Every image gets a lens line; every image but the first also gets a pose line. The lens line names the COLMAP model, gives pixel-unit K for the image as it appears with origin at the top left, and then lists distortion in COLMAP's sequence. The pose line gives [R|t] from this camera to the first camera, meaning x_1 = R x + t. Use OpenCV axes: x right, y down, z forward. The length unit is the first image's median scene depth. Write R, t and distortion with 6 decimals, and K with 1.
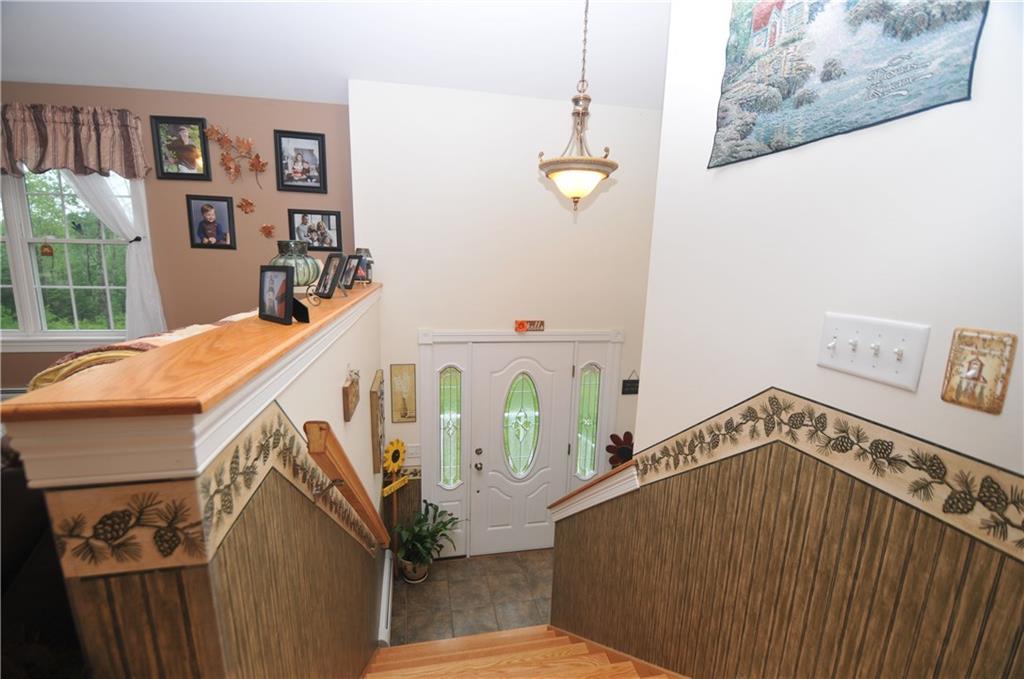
lens RADIAL K [[446.9, 0, 506.6], [0, 446.9, 354.5], [0, 0, 1]] dist [0.021179, -0.027314]
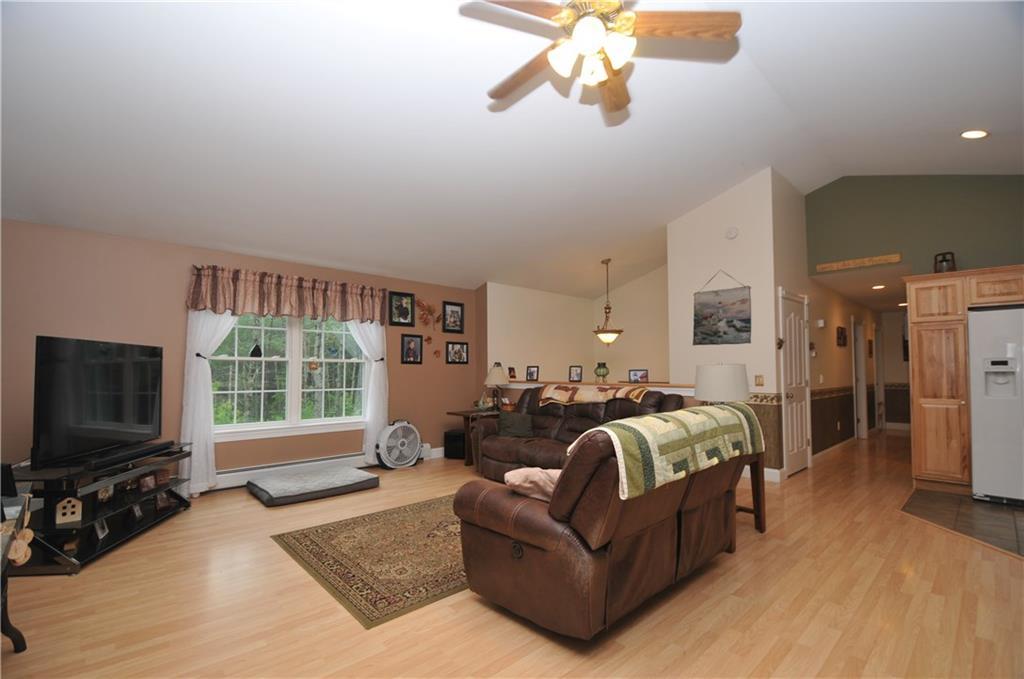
lens RADIAL K [[446.9, 0, 506.6], [0, 446.9, 354.5], [0, 0, 1]] dist [0.021179, -0.027314]
pose [[0.857770, -0.008771, 0.513959, -1.241600], [0.124111, 0.973807, -0.190517, 0.100859], [-0.498826, 0.227208, 0.836391, -0.628901]]
